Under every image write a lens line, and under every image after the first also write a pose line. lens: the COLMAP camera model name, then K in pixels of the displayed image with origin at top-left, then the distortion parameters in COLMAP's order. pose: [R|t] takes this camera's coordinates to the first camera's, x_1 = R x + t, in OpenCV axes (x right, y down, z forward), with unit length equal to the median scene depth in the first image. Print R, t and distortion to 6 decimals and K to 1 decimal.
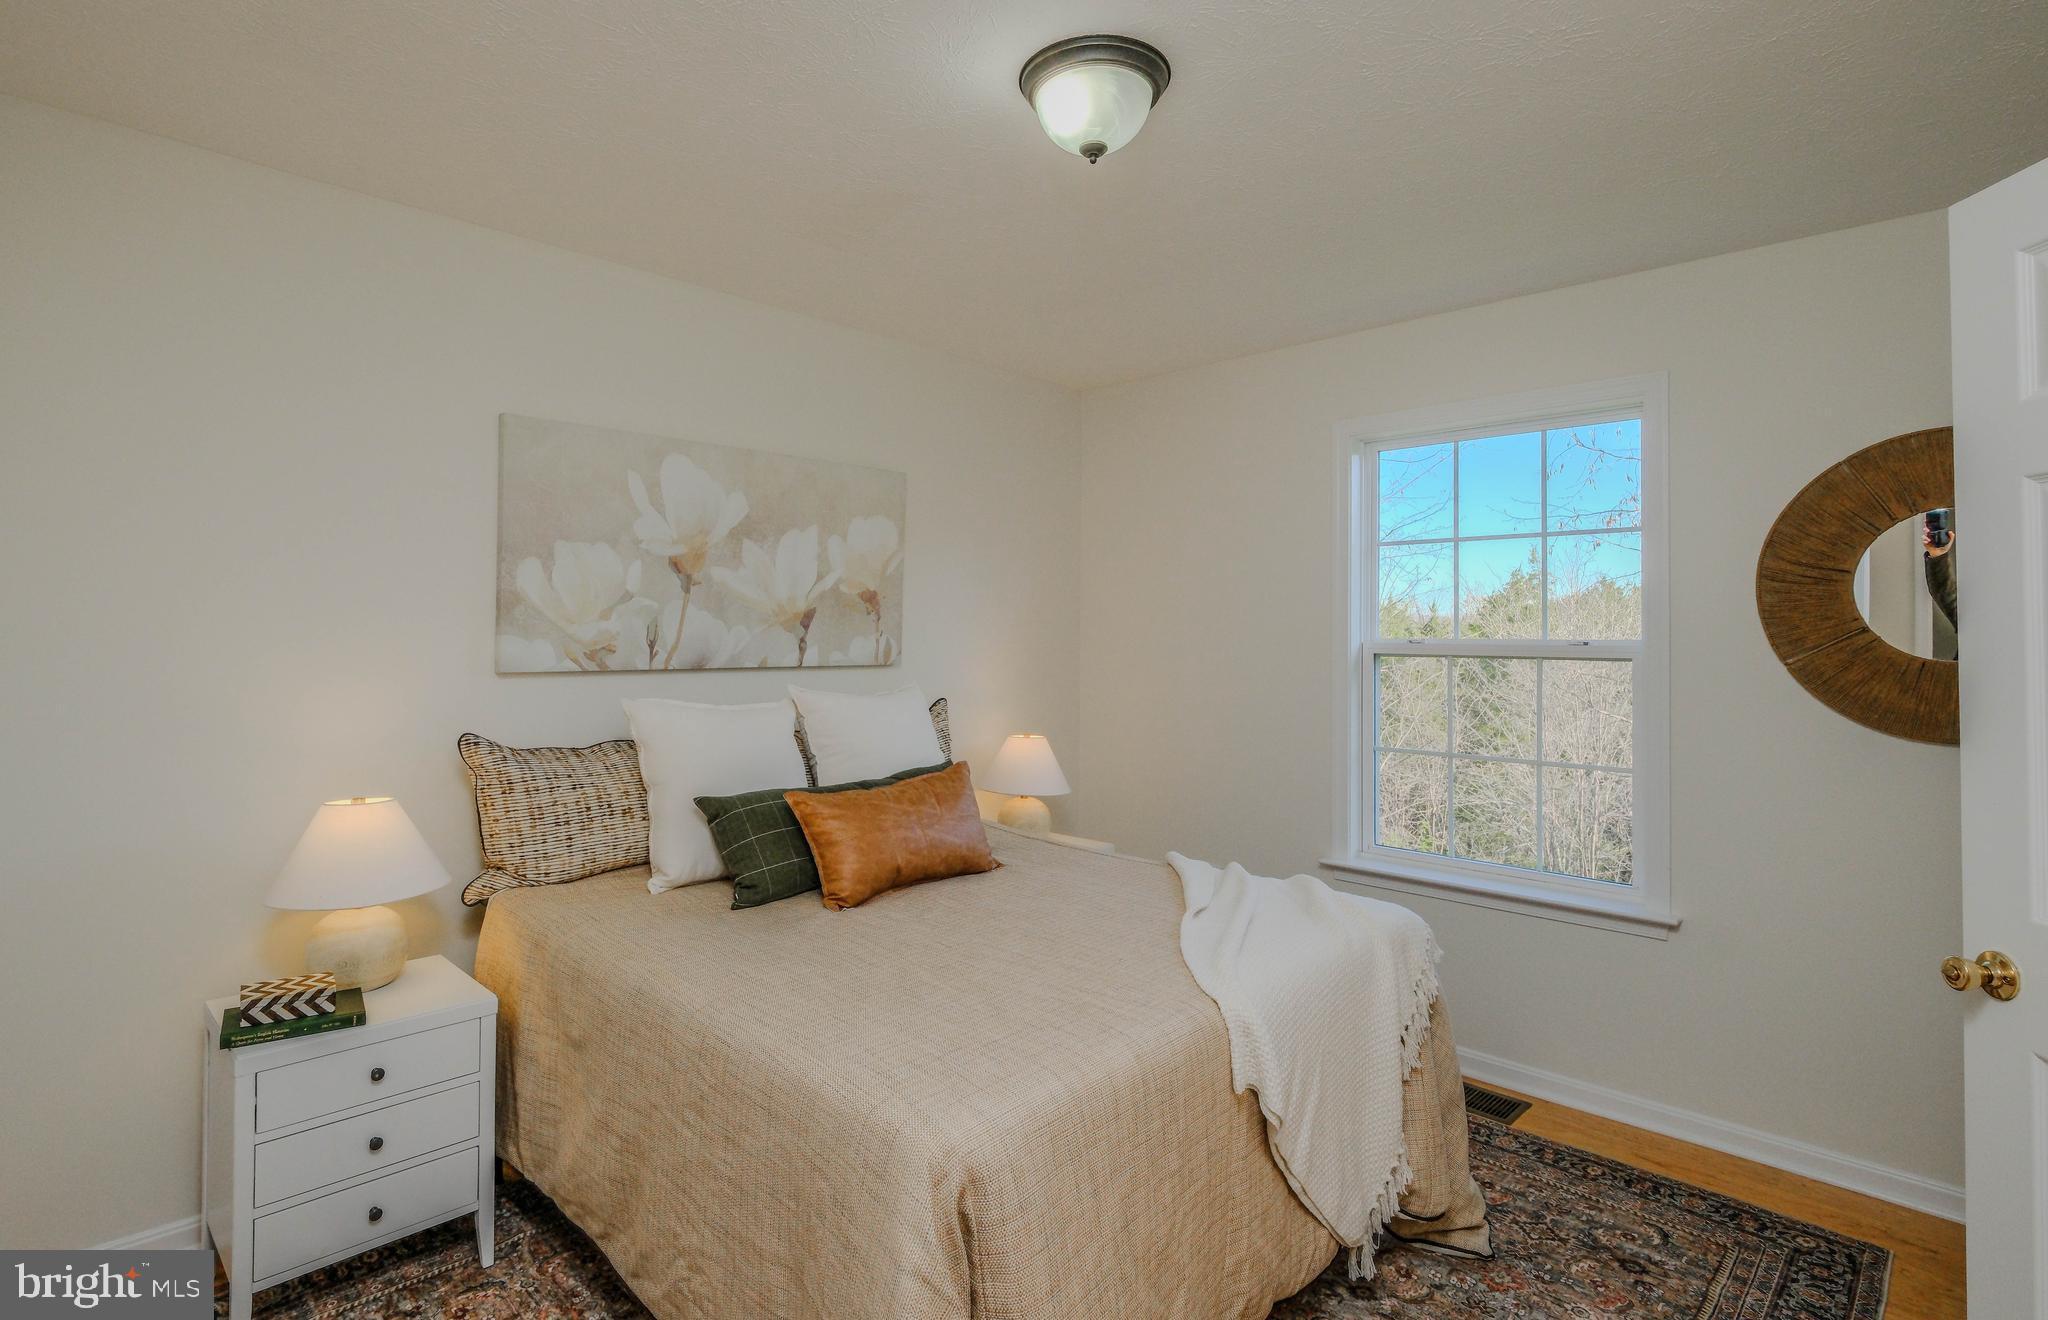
lens RADIAL K [[976.5, 0, 1020.9], [0, 976.5, 613.3], [0, 0, 1]] dist [-0.001479, -0.000068]
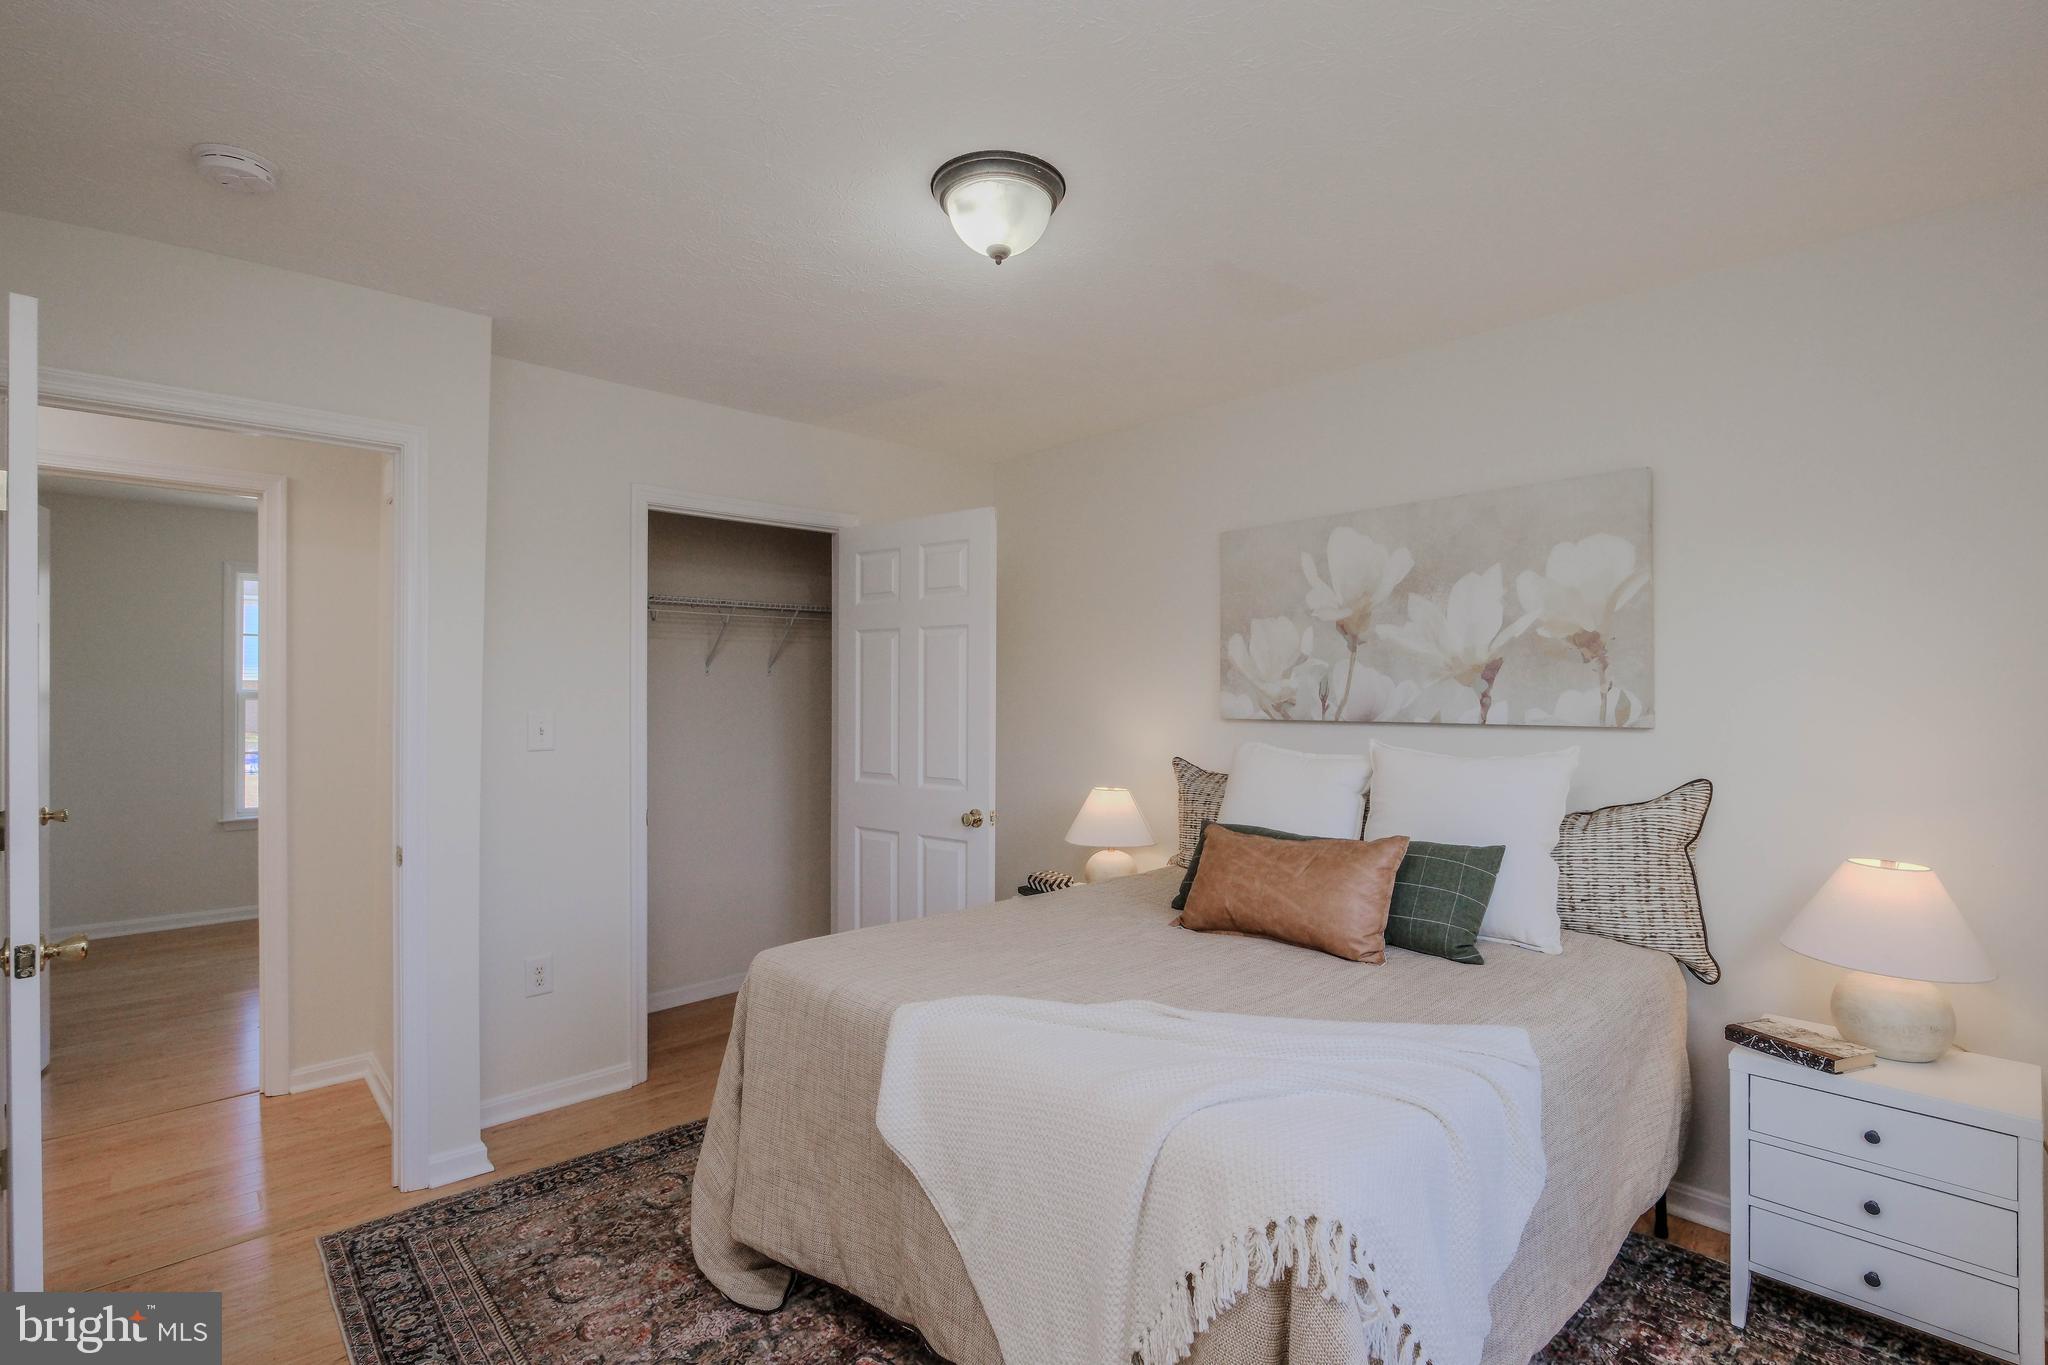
lens RADIAL K [[949.0, 0, 1024.0], [0, 949.0, 682.5], [0, 0, 1]] dist [0.001469, 0.000206]
pose [[-0.037234, -0.020697, -0.999092, 0.733196], [0.021534, 0.999537, -0.021509, 0.028390], [0.999075, -0.022316, -0.036771, 0.672058]]
